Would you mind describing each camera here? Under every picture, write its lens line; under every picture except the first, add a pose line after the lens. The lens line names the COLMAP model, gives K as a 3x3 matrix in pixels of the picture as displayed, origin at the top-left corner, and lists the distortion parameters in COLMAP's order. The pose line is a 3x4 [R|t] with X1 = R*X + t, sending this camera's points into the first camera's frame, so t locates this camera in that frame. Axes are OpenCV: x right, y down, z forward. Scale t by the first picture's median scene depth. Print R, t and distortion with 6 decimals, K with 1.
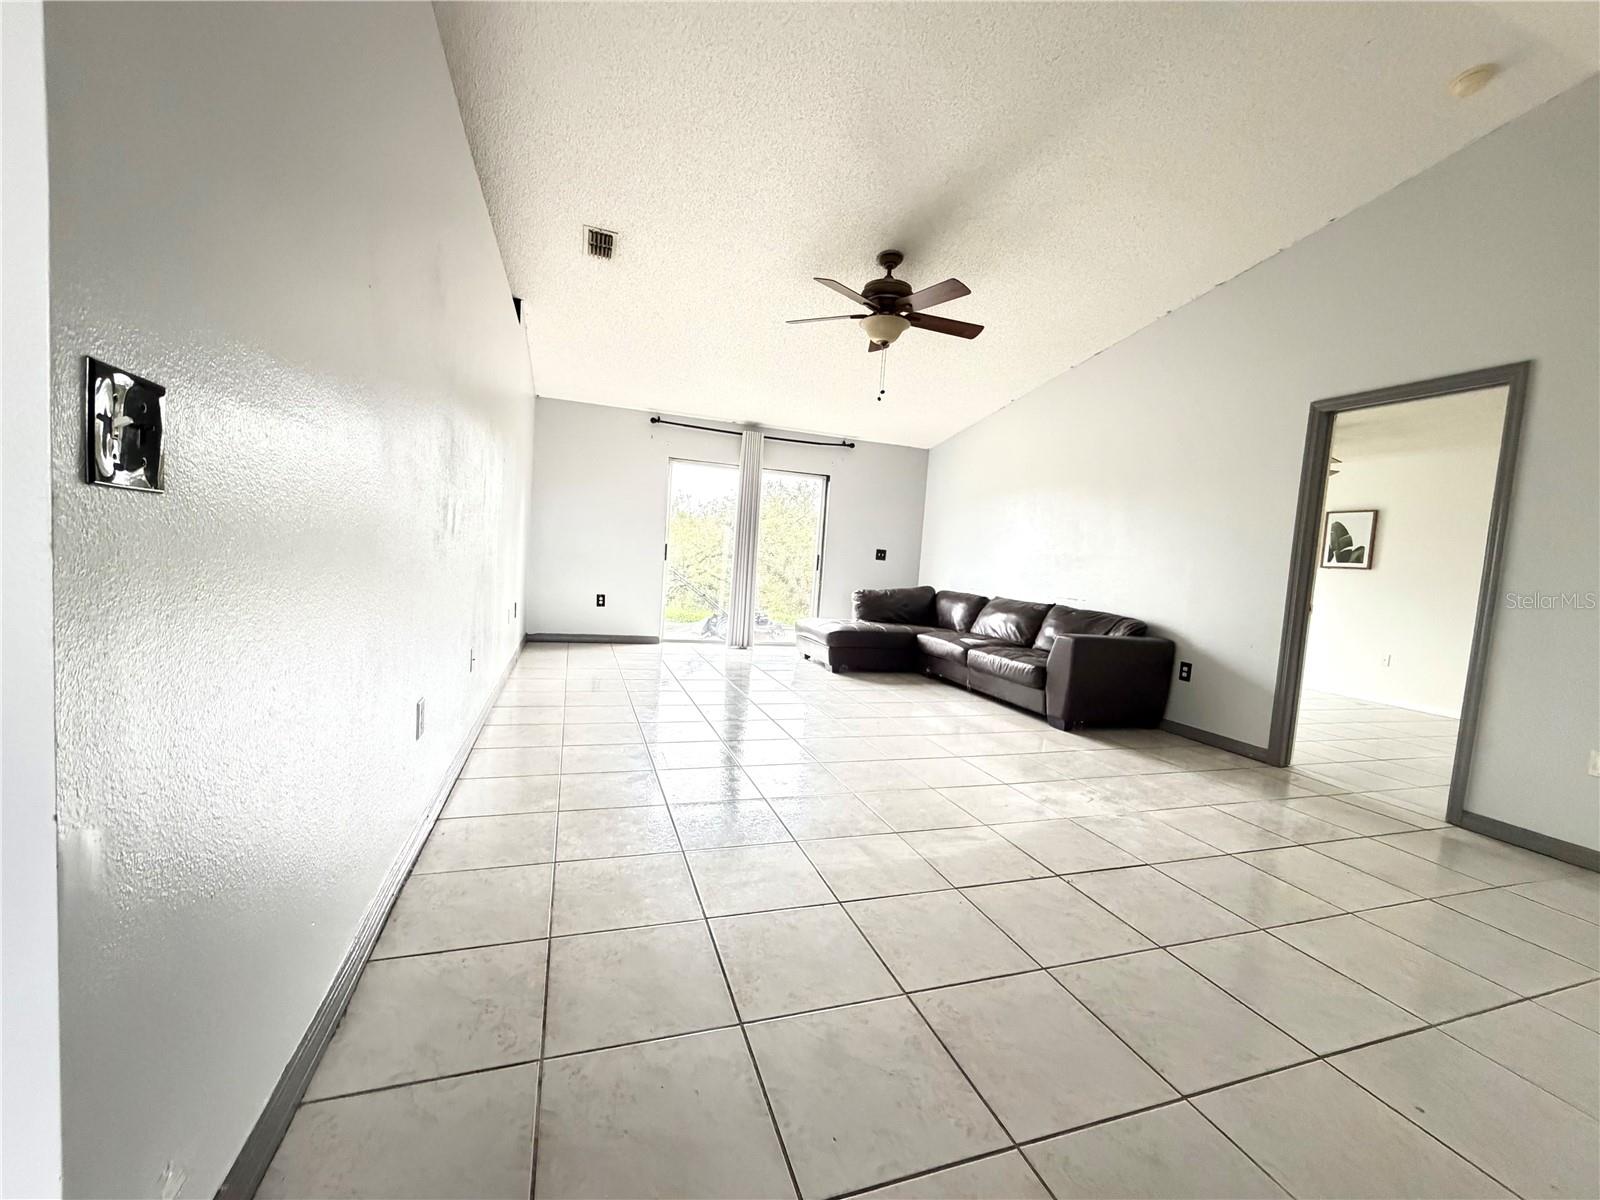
lens RADIAL K [[654.0, 0, 800.0], [0, 654.0, 600.0], [0, 0, 1]] dist [0.009600, -0.000052]
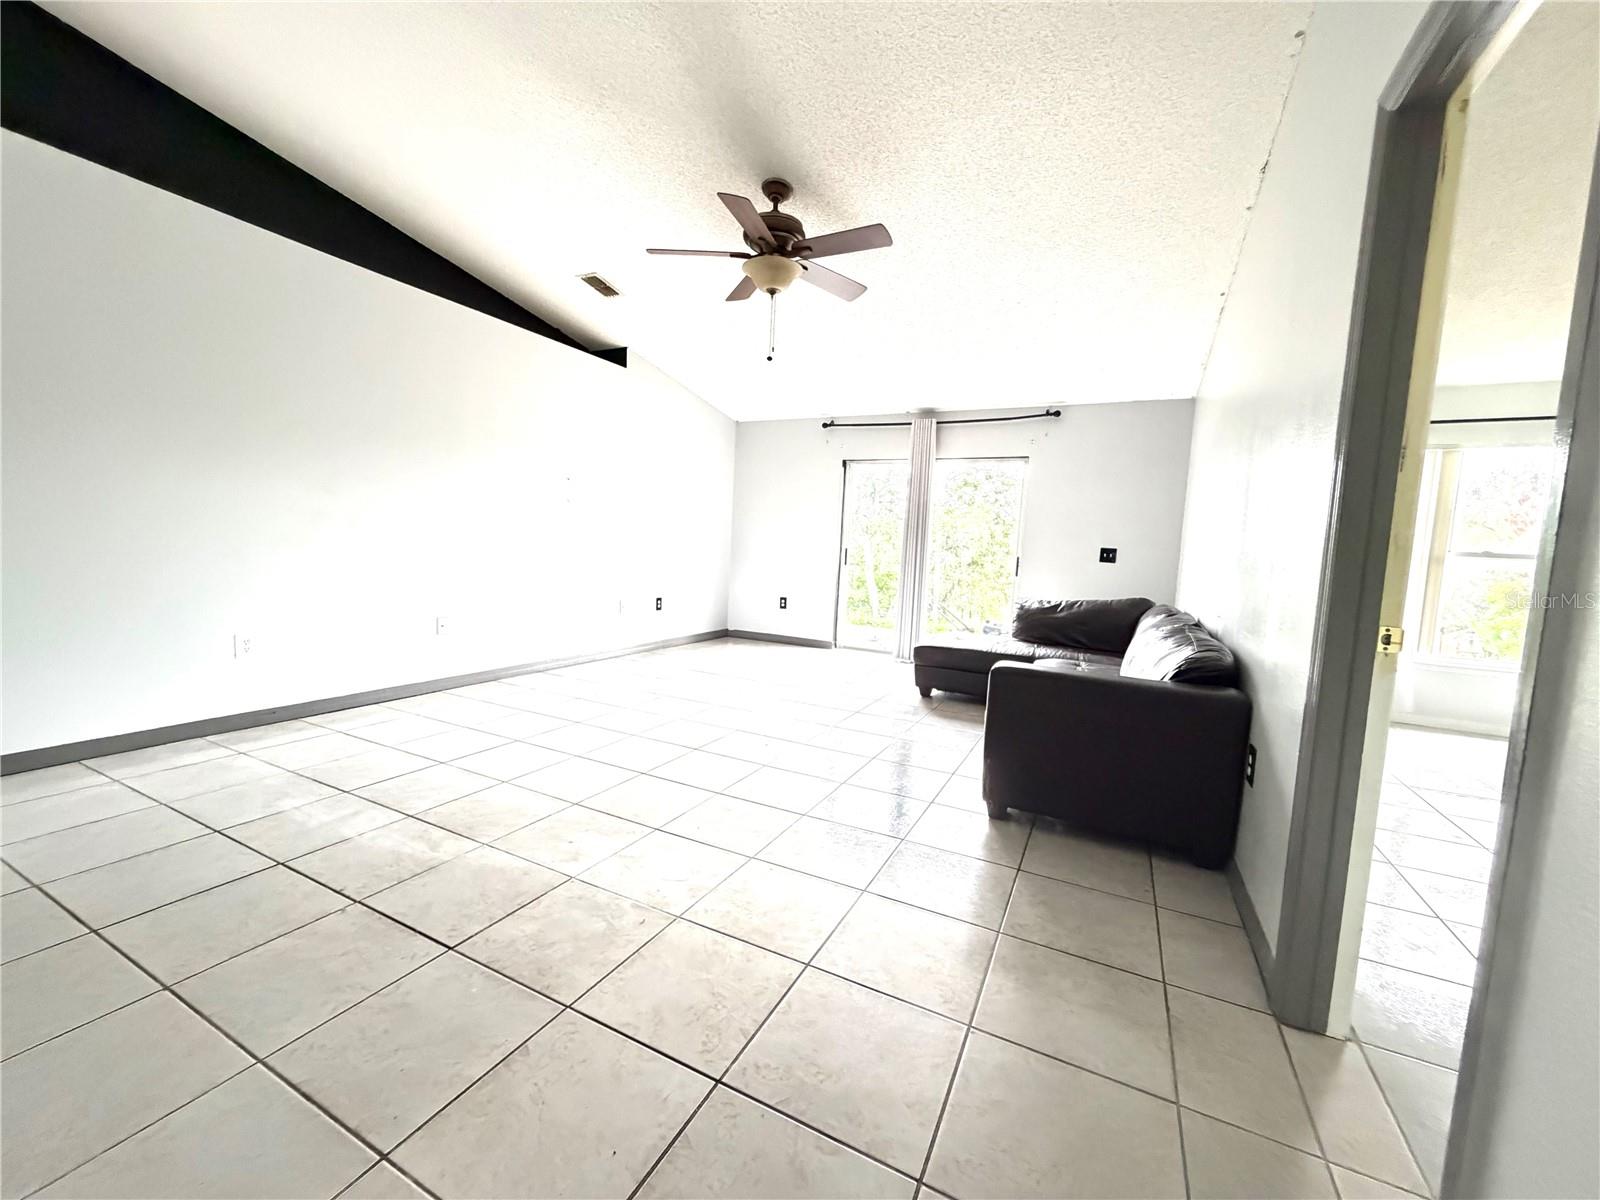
lens RADIAL K [[654.0, 0, 800.0], [0, 654.0, 600.0], [0, 0, 1]] dist [0.009600, -0.000052]
pose [[0.679394, 0.025795, -0.733320, 0.534969], [-0.051320, 0.998605, -0.012420, 0.008753], [0.731976, 0.046072, 0.679770, 0.322965]]
